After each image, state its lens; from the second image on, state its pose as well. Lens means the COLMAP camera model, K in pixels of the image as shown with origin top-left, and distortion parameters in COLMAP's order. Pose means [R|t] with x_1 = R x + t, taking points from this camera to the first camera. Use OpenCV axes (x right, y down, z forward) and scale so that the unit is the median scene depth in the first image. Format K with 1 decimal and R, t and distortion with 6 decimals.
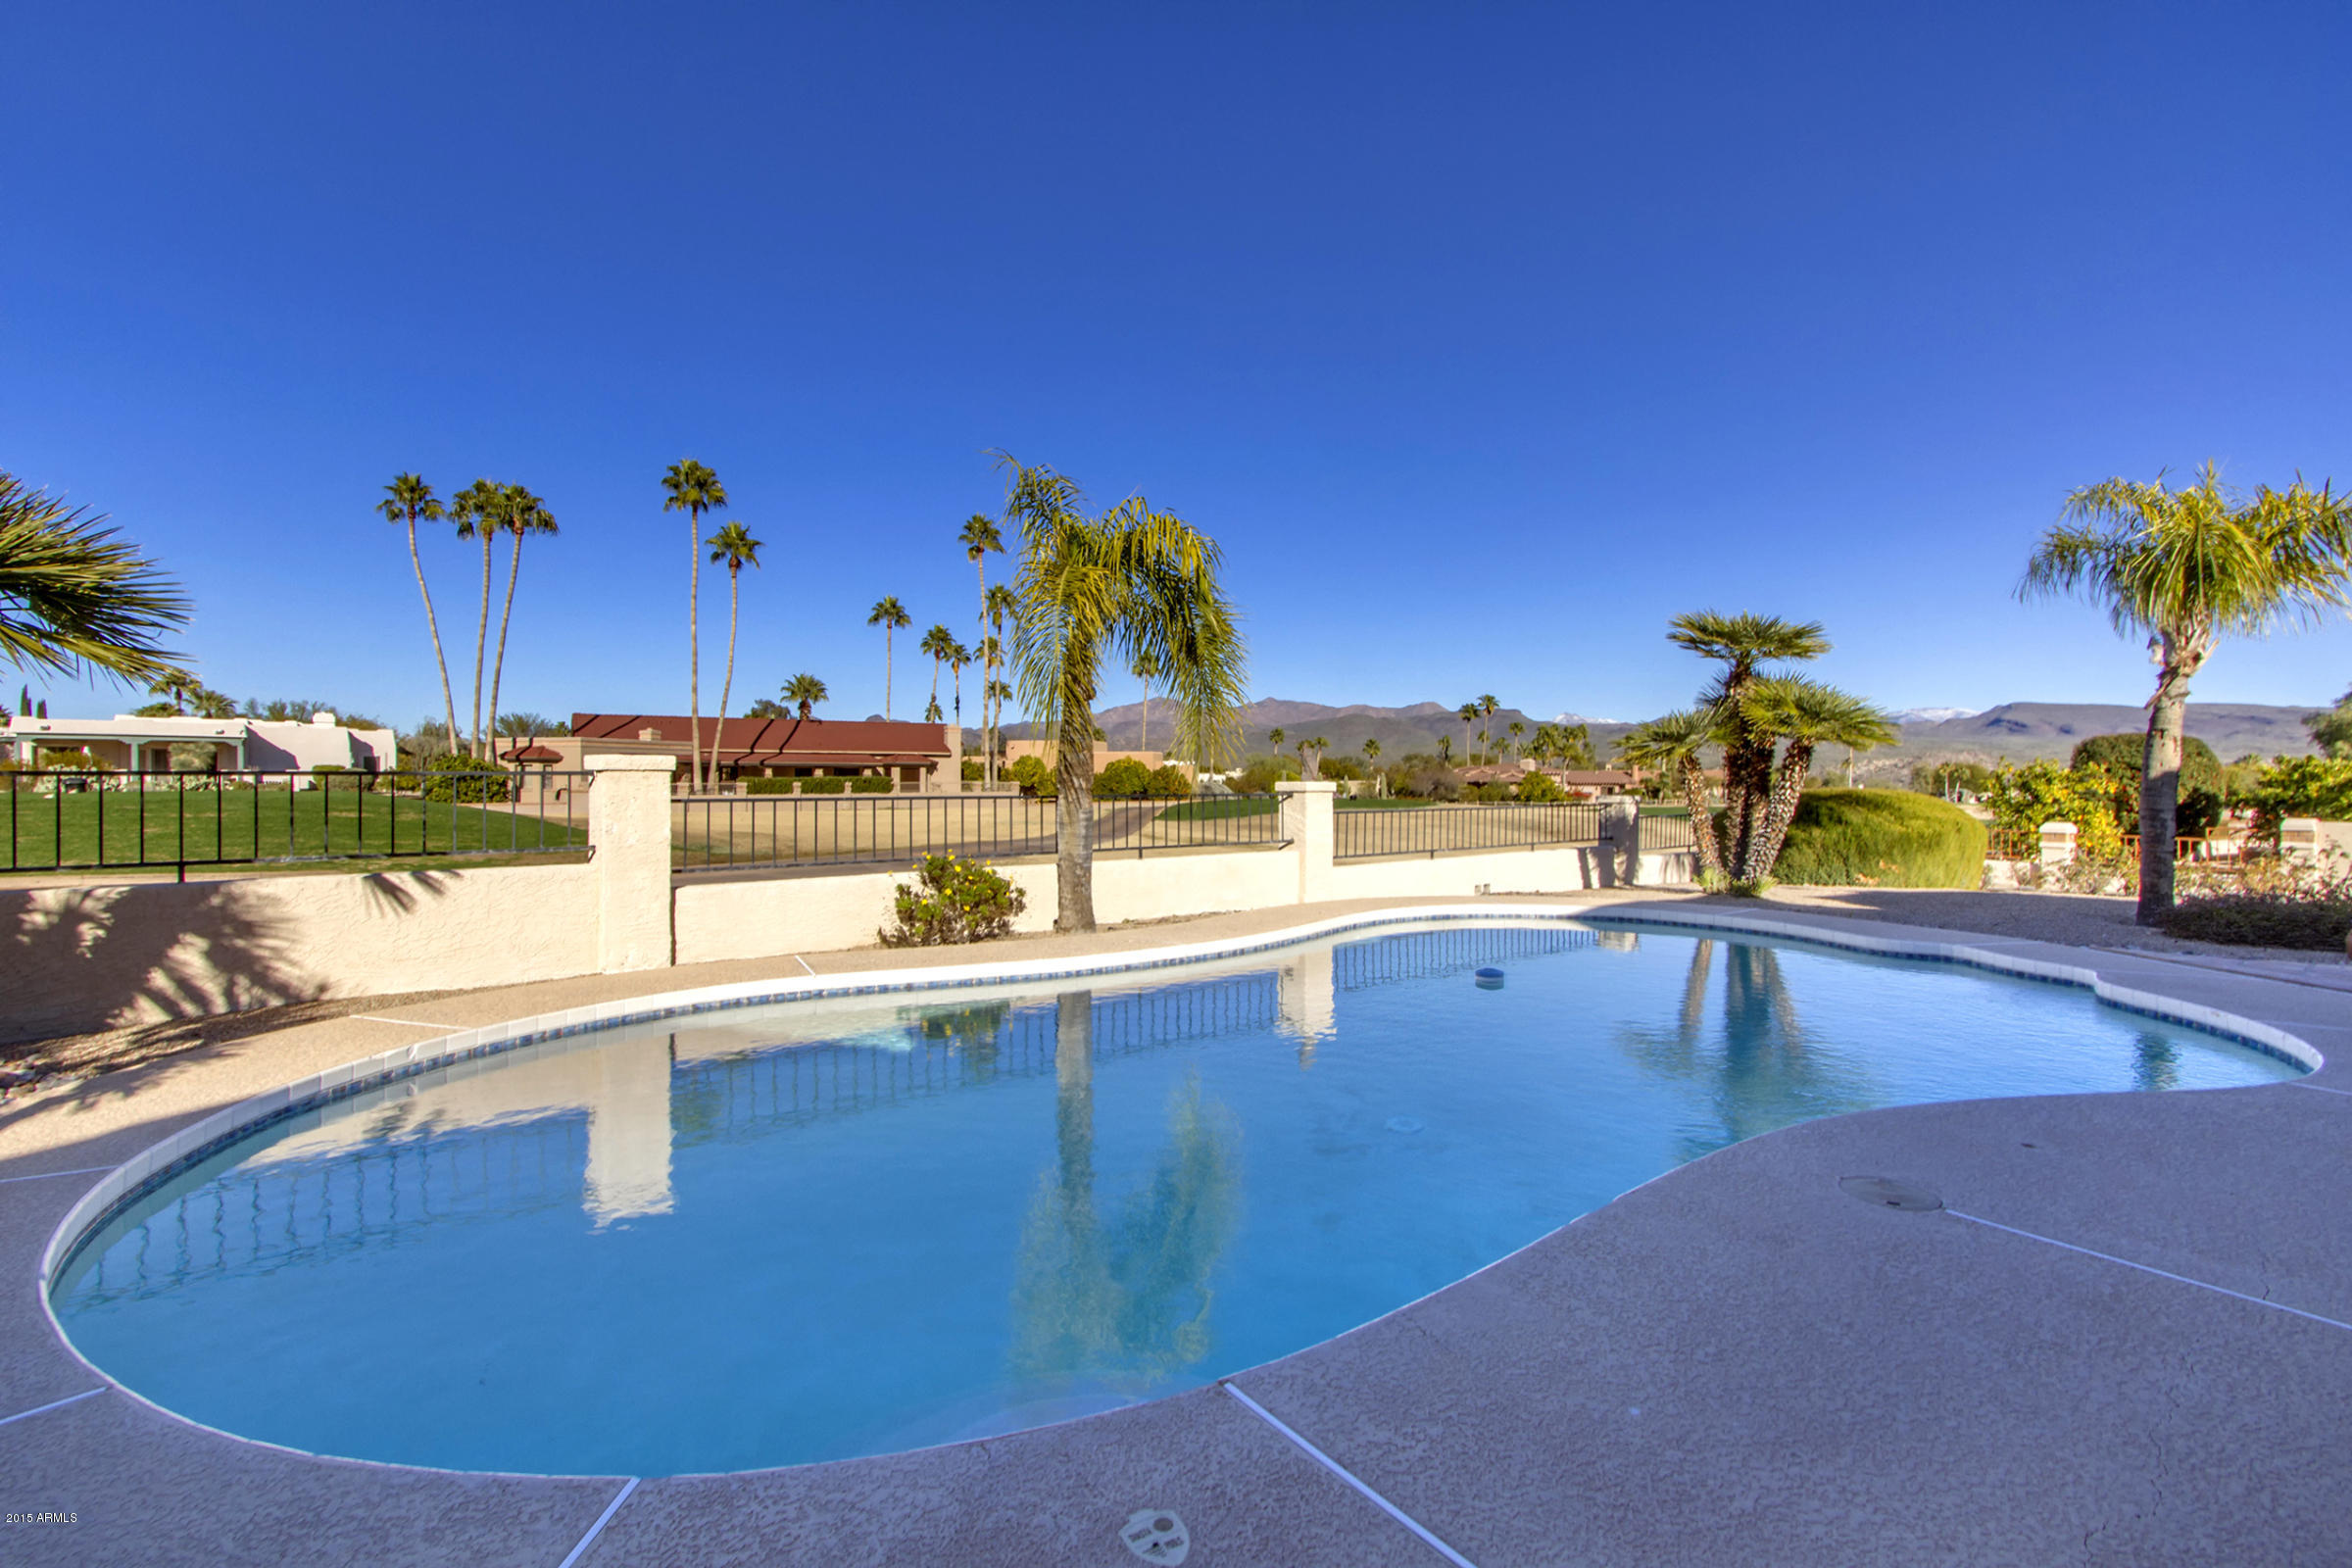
lens RADIAL K [[1069.4, 0, 1167.3], [0, 1069.4, 779.4], [0, 0, 1]] dist [-0.000471, 0.000293]
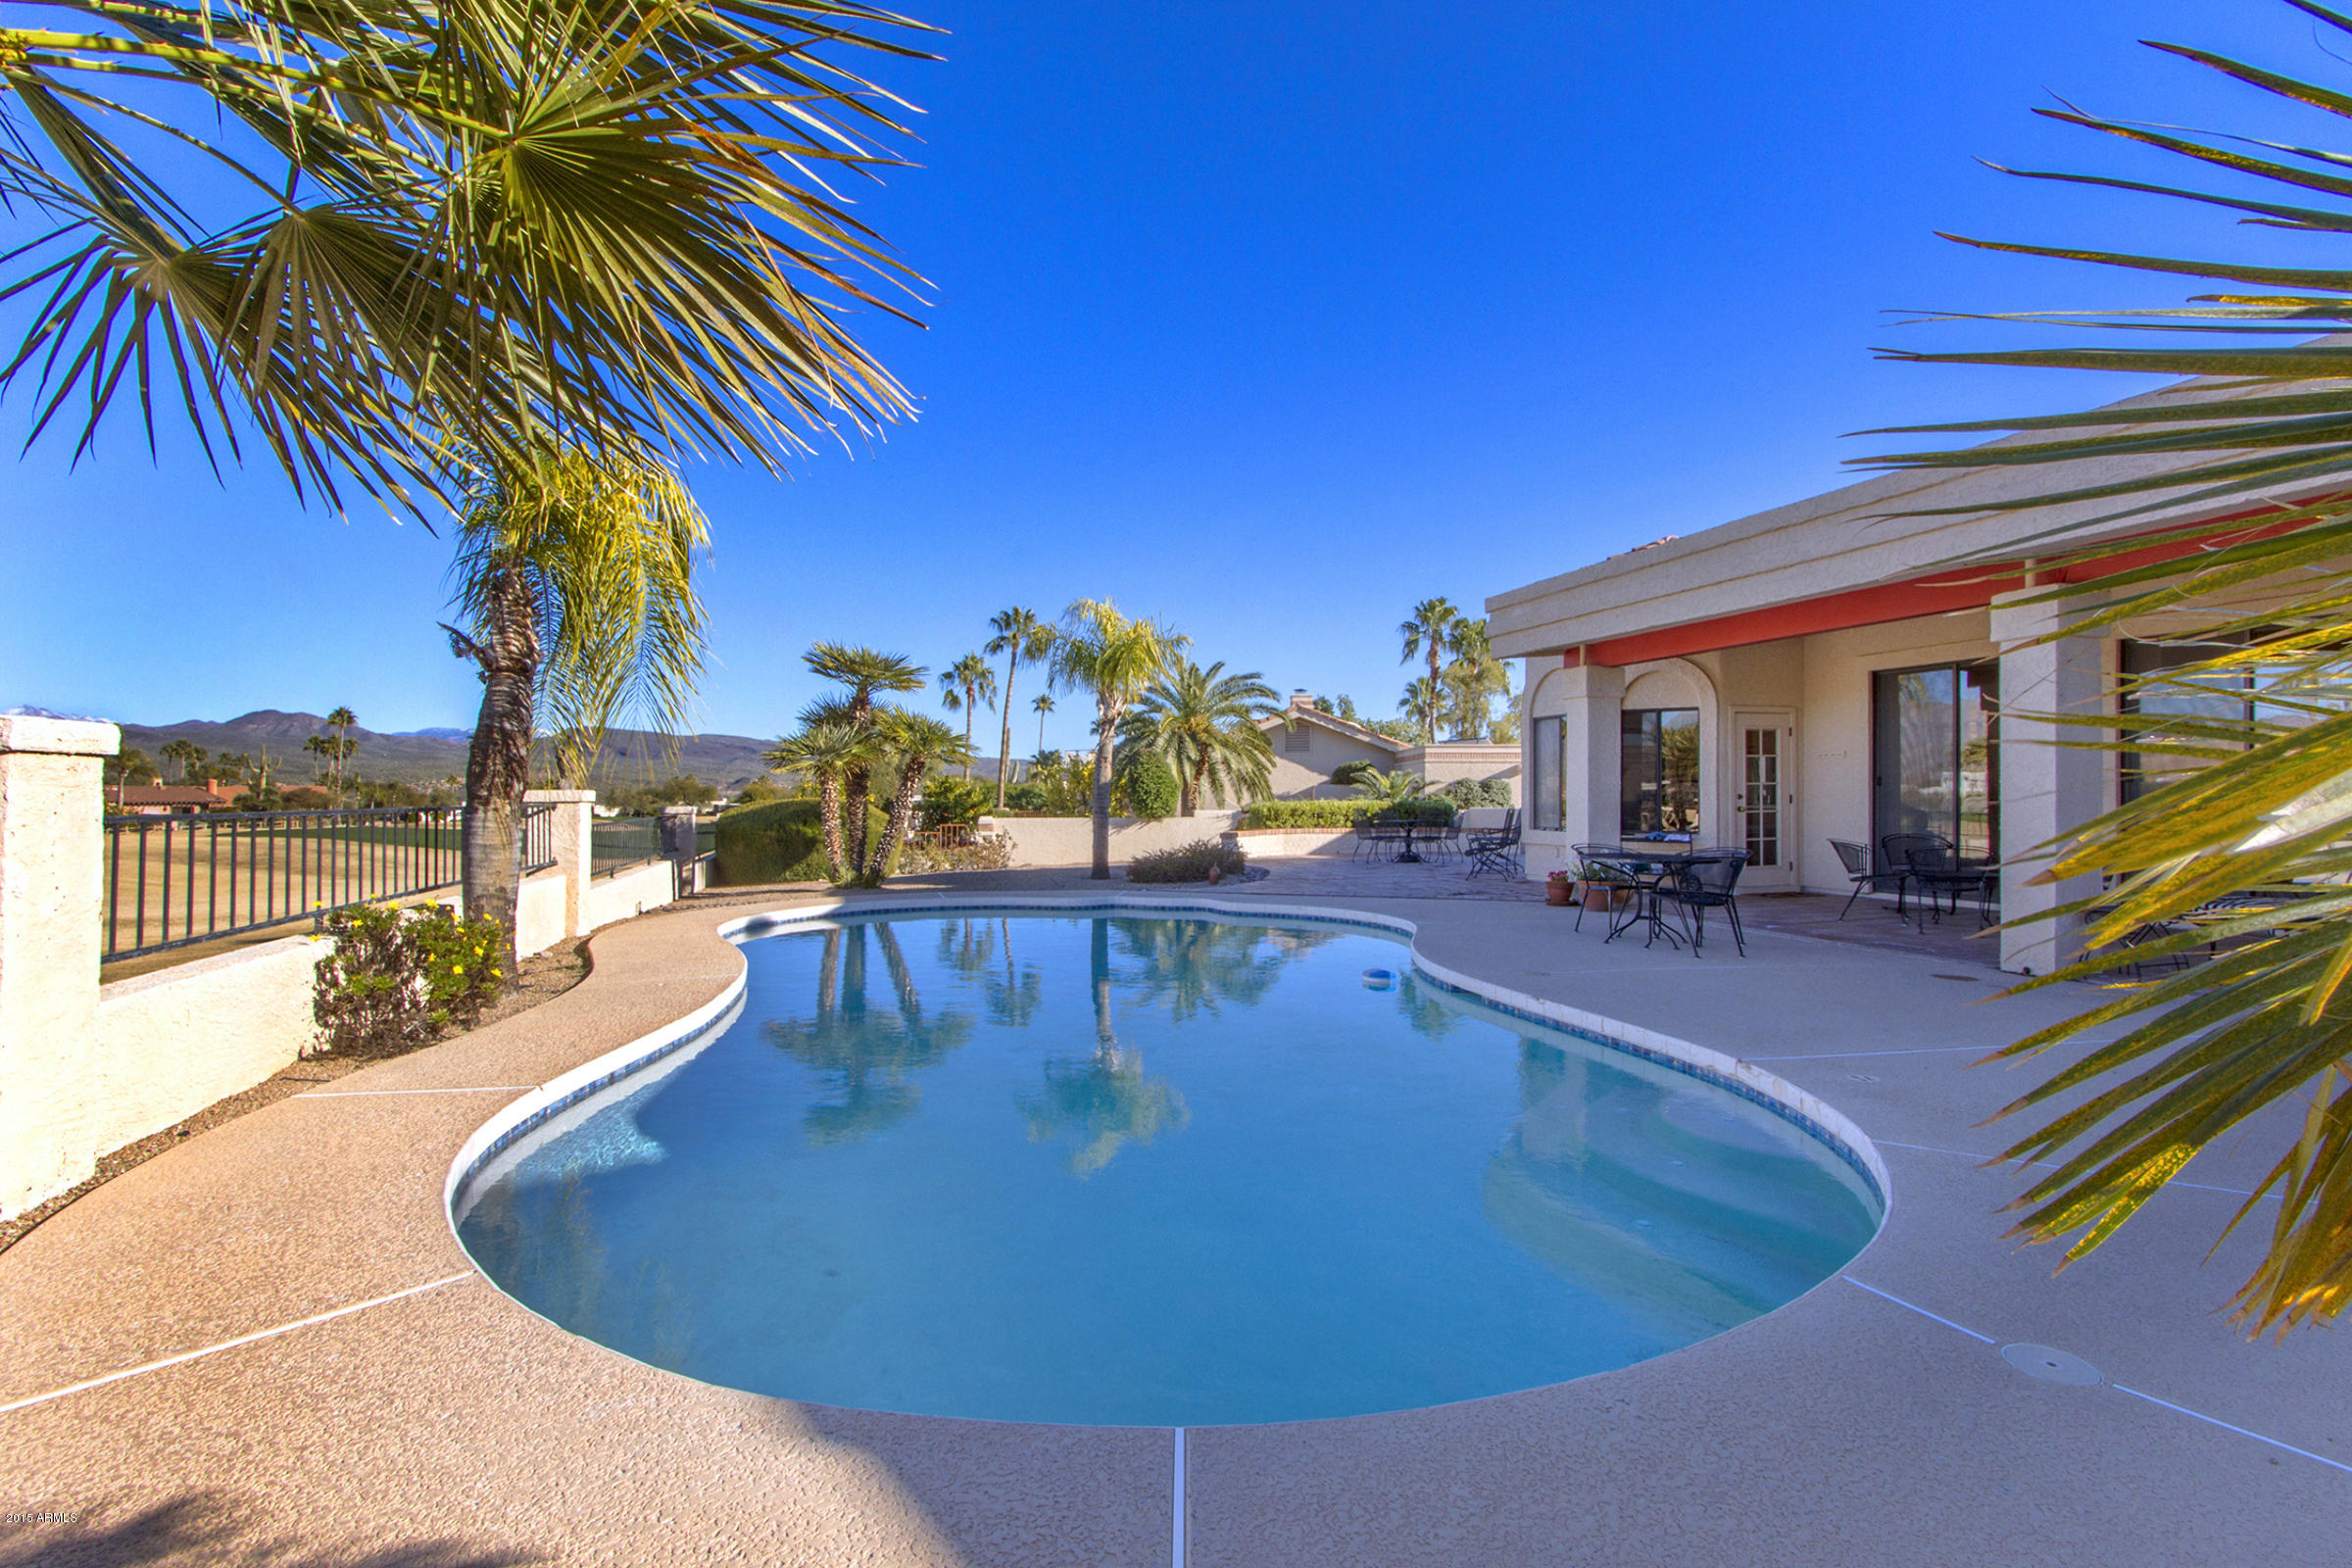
lens RADIAL K [[1083.2, 0, 1187.6], [0, 1083.2, 789.4], [0, 0, 1]] dist [0.008440, 0.000187]
pose [[0.363046, 0.000938, 0.931771, -0.237115], [0.005252, 0.999982, -0.003053, 0.003233], [-0.931757, 0.006002, 0.363034, 0.124246]]
